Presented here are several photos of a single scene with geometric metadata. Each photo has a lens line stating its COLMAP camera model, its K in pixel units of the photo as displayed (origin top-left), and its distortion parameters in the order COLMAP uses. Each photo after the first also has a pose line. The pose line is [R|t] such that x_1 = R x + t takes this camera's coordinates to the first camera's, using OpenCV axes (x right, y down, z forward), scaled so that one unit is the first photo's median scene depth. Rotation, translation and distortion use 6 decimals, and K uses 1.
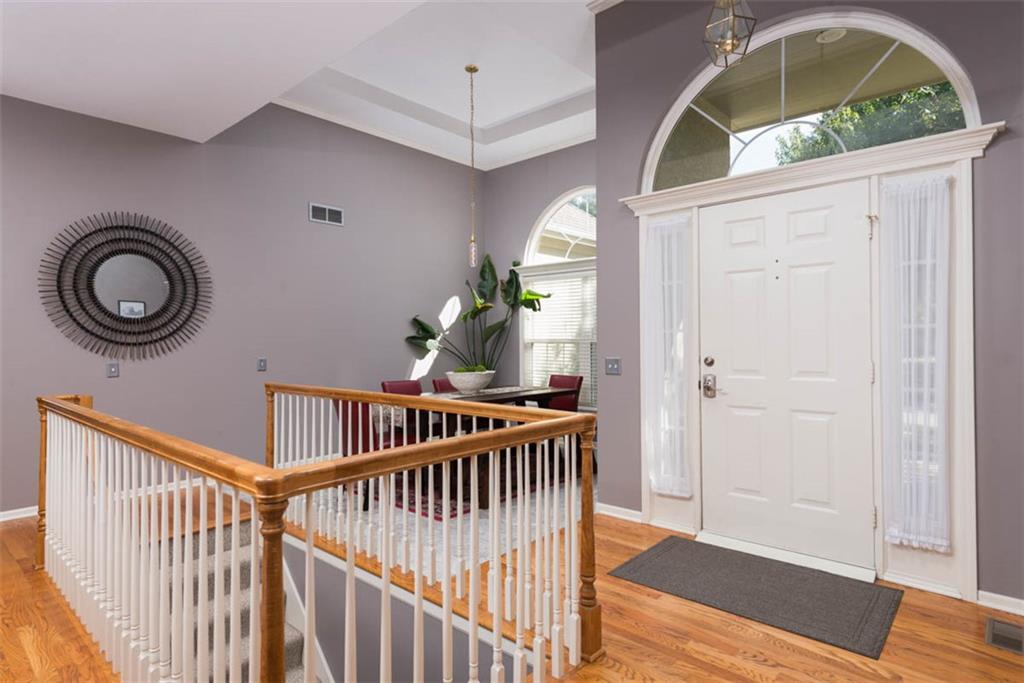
lens RADIAL K [[549.5, 0, 515.3], [0, 549.5, 339.7], [0, 0, 1]] dist [0.018185, -0.009574]
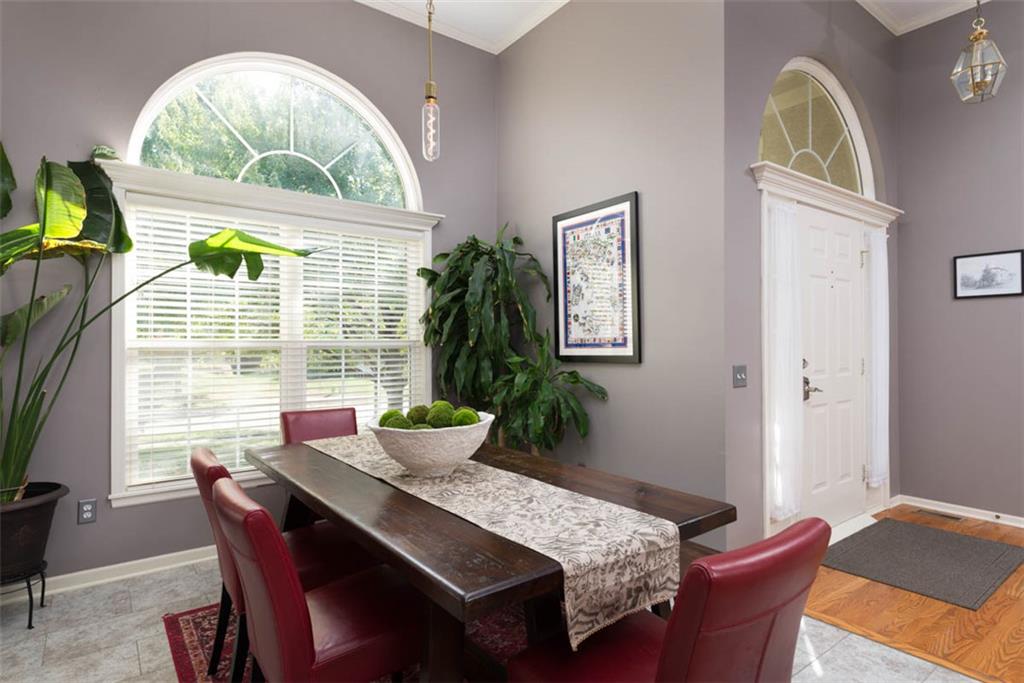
lens RADIAL K [[549.5, 0, 515.3], [0, 549.5, 339.7], [0, 0, 1]] dist [0.018185, -0.009574]
pose [[0.201072, 0.010412, 0.979521, -0.355195], [0.001578, 0.999939, -0.010953, 0.003904], [-0.979575, 0.003748, 0.201043, 0.653290]]
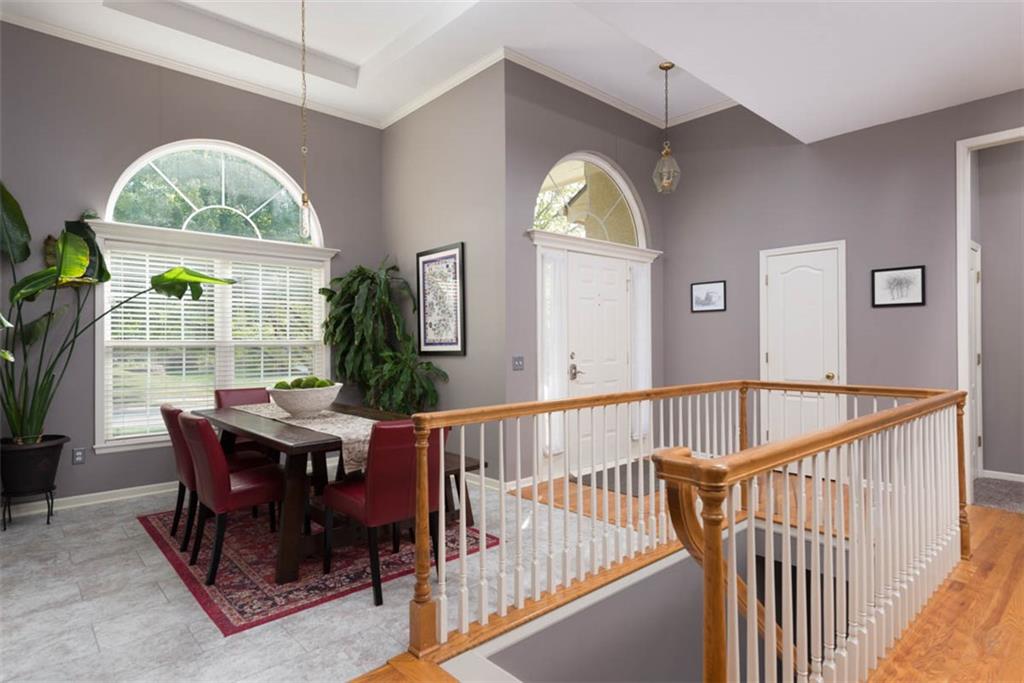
lens RADIAL K [[549.5, 0, 515.3], [0, 549.5, 339.7], [0, 0, 1]] dist [0.018185, -0.009574]
pose [[0.108175, 0.008596, 0.994095, -0.577229], [0.003365, 0.999954, -0.009013, 0.004995], [-0.994126, 0.004320, 0.108141, 0.498143]]
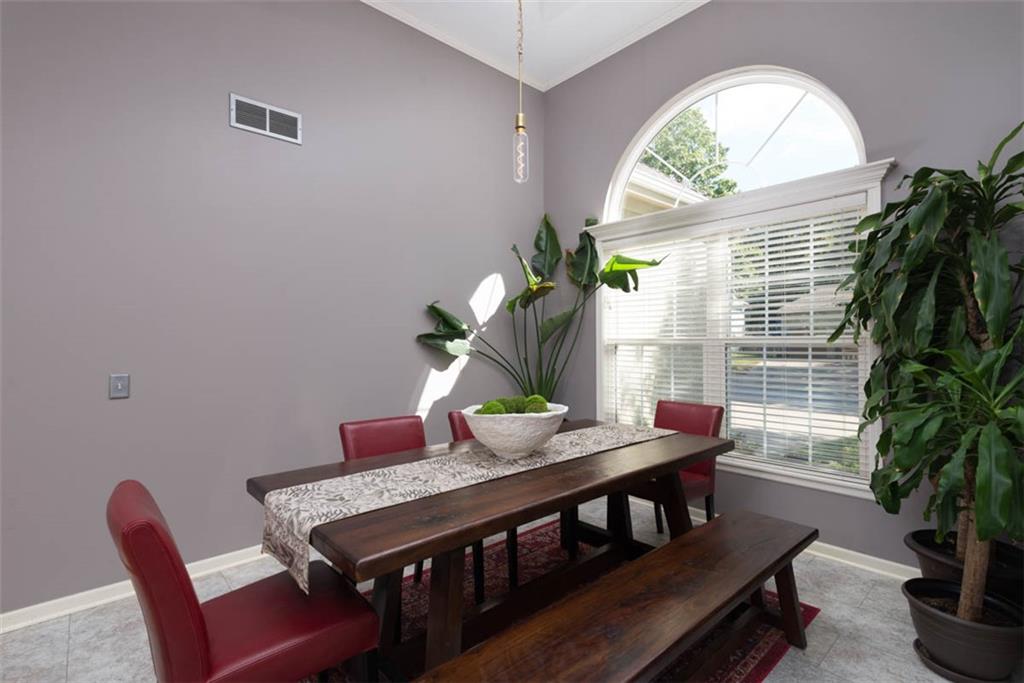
lens RADIAL K [[470.3, 0, 512.0], [0, 470.3, 341.5], [0, 0, 1]] dist [0.001002, 0.000040]
pose [[0.993453, 0.001626, -0.114234, -0.028459], [-0.001516, 0.999998, 0.001050, 0.001602], [0.114236, -0.000870, 0.993453, 0.460309]]
